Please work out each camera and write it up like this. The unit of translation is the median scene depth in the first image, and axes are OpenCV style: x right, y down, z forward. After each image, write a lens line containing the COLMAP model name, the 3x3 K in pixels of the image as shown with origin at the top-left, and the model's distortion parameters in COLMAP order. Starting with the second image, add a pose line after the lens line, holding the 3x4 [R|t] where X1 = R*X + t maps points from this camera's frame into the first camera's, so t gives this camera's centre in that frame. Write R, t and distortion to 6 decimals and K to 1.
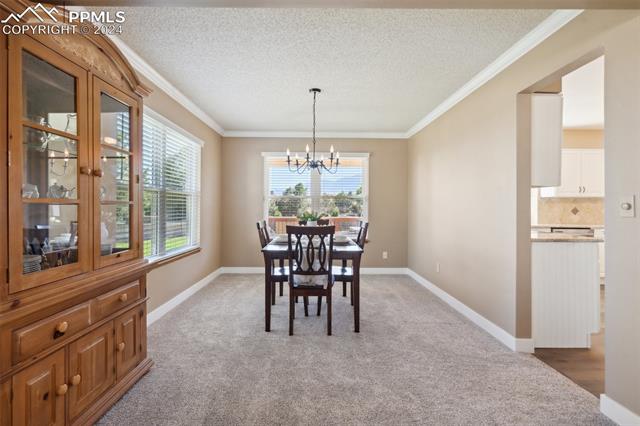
lens RADIAL K [[297.8, 0, 319.5], [0, 297.8, 208.2], [0, 0, 1]] dist [0.002340, 0.000450]
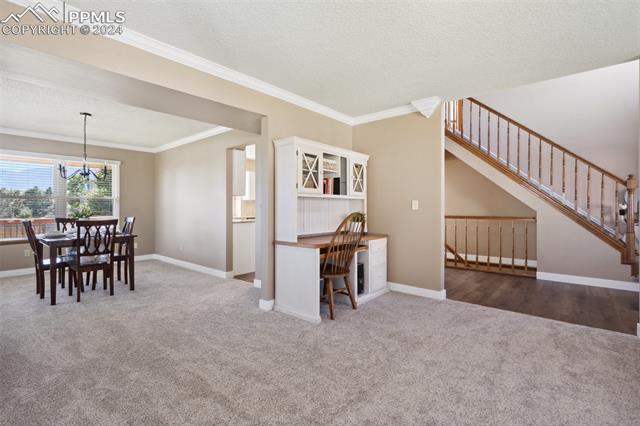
lens RADIAL K [[297.8, 0, 319.5], [0, 297.8, 208.2], [0, 0, 1]] dist [0.002340, 0.000450]
pose [[0.649616, -0.006668, 0.760233, -0.413457], [0.004101, 0.999978, 0.005267, 0.000188], [-0.760251, -0.000304, 0.649629, -0.709283]]
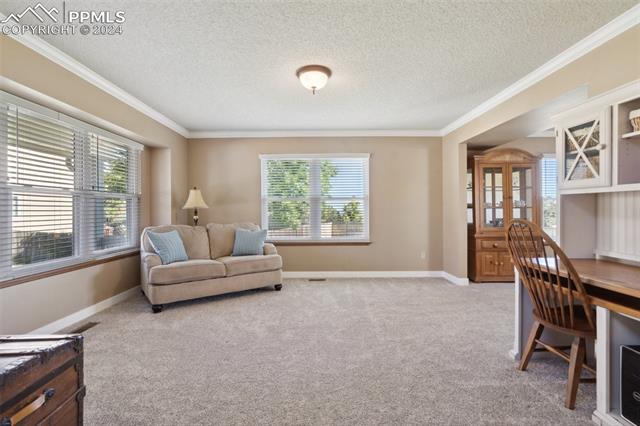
lens RADIAL K [[297.8, 0, 319.5], [0, 297.8, 208.2], [0, 0, 1]] dist [0.002340, 0.000450]
pose [[0.005835, -0.003515, -0.999977, 1.356828], [0.002495, 0.999991, -0.003500, -0.001043], [0.999980, -0.002474, 0.005844, -0.548253]]
